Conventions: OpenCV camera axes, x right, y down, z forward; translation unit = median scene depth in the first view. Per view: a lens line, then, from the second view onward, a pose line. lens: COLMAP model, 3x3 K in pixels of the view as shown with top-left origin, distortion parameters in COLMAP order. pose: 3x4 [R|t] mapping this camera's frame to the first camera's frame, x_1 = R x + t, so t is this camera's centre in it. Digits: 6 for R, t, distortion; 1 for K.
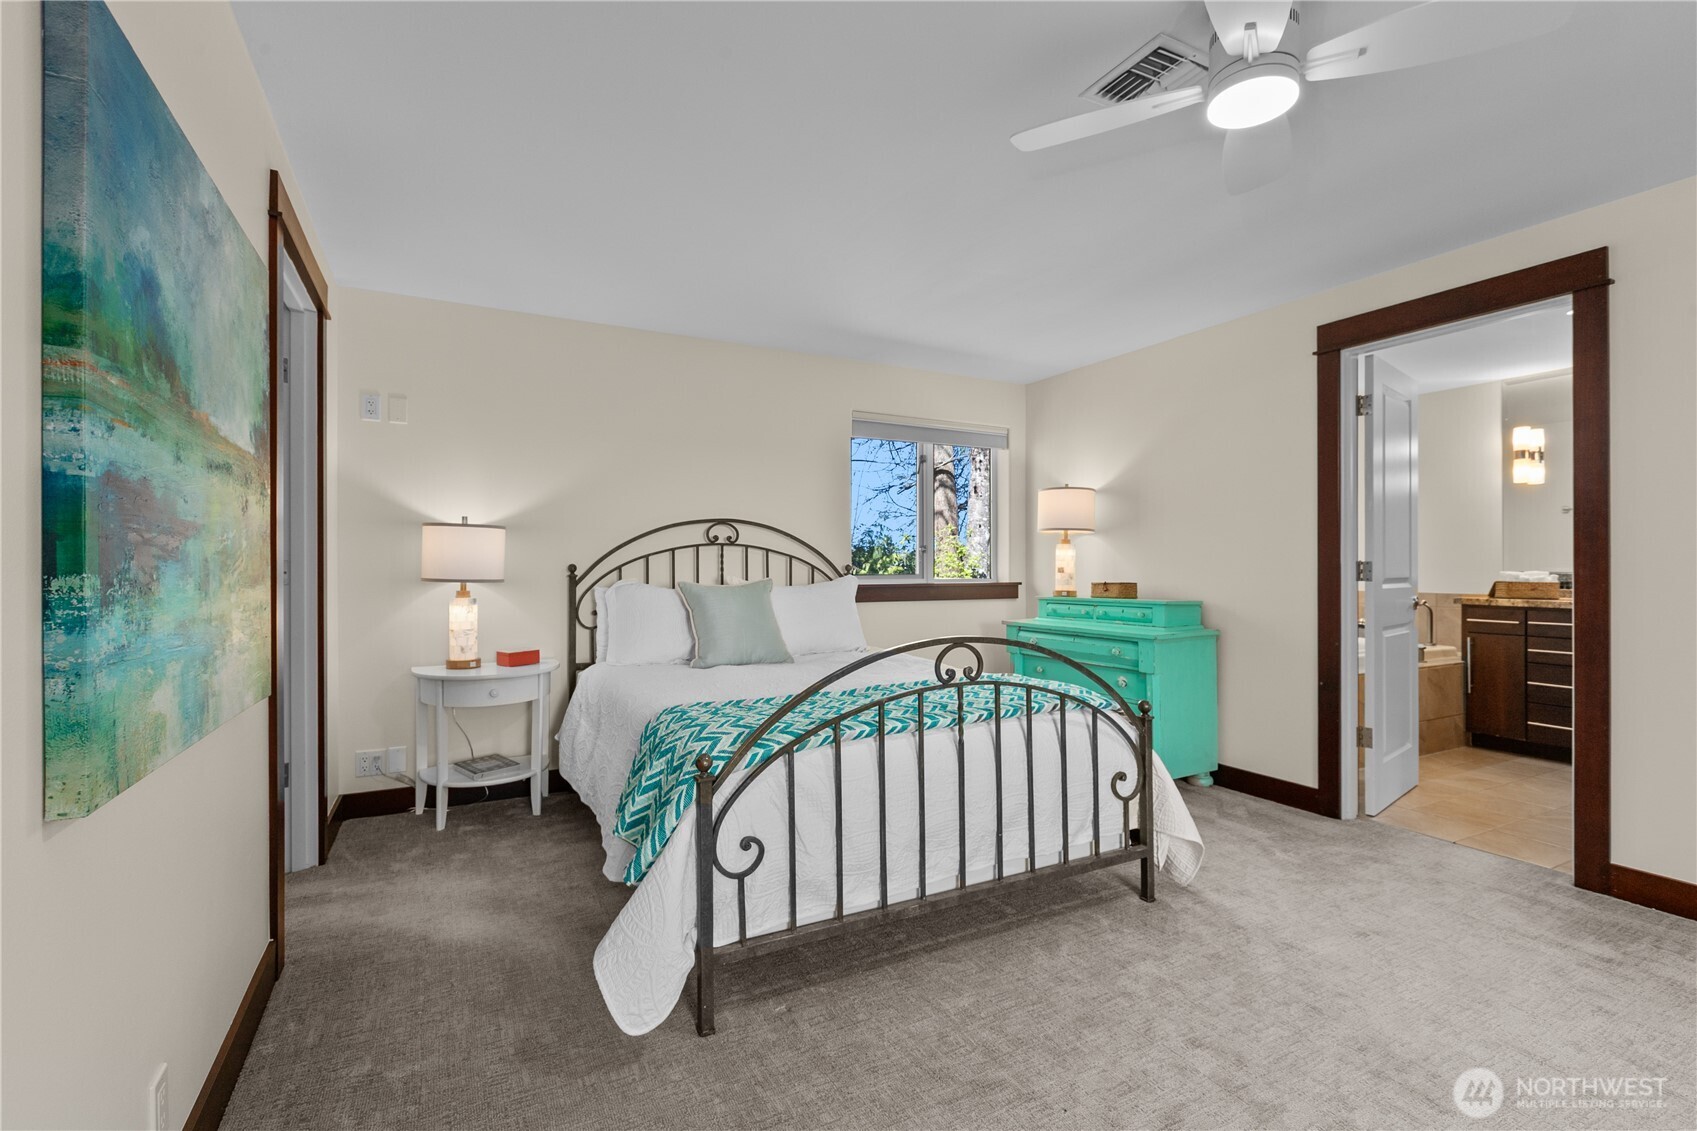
lens RADIAL K [[773.0, 0, 848.4], [0, 773.0, 565.0], [0, 0, 1]] dist [0.003463, -0.000428]
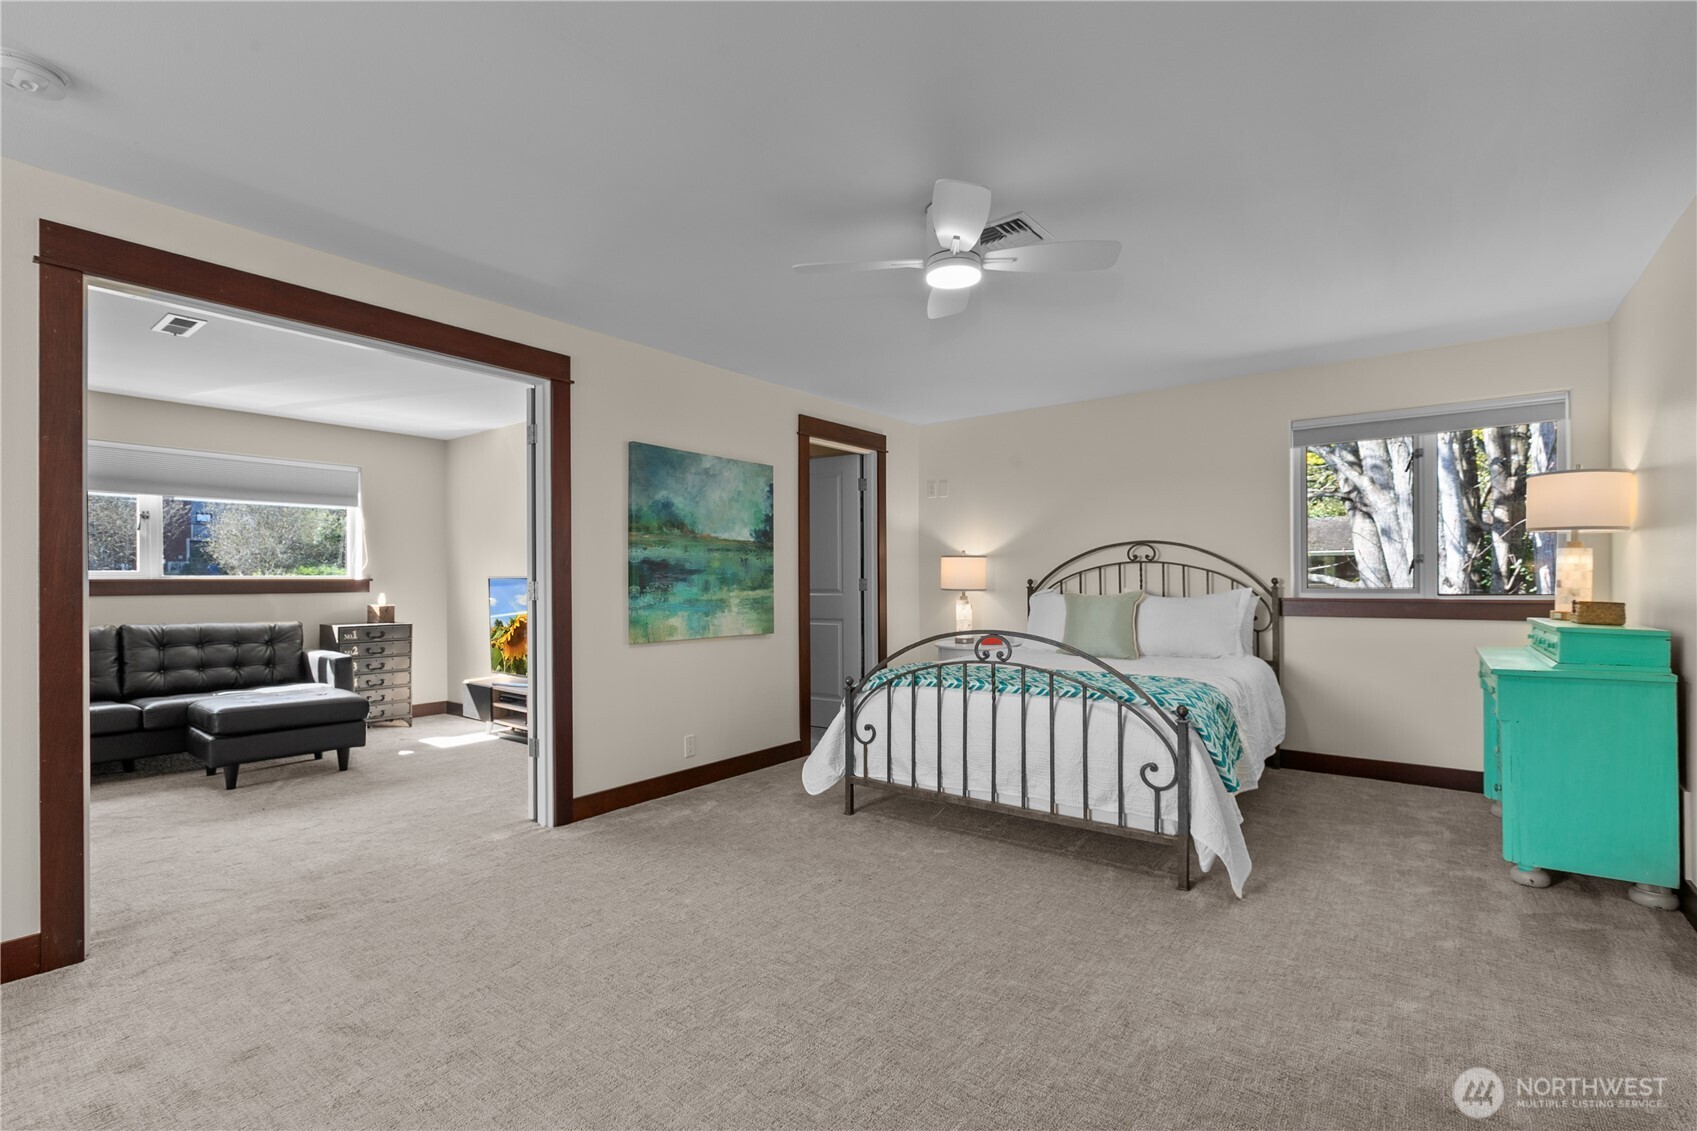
lens RADIAL K [[773.0, 0, 839.7], [0, 773.0, 576.8], [0, 0, 1]] dist [0.003463, -0.000428]
pose [[0.398171, -0.007125, -0.917284, 1.209558], [0.008070, 0.999958, -0.004264, -0.003320], [0.917276, -0.005705, 0.398212, 0.134512]]
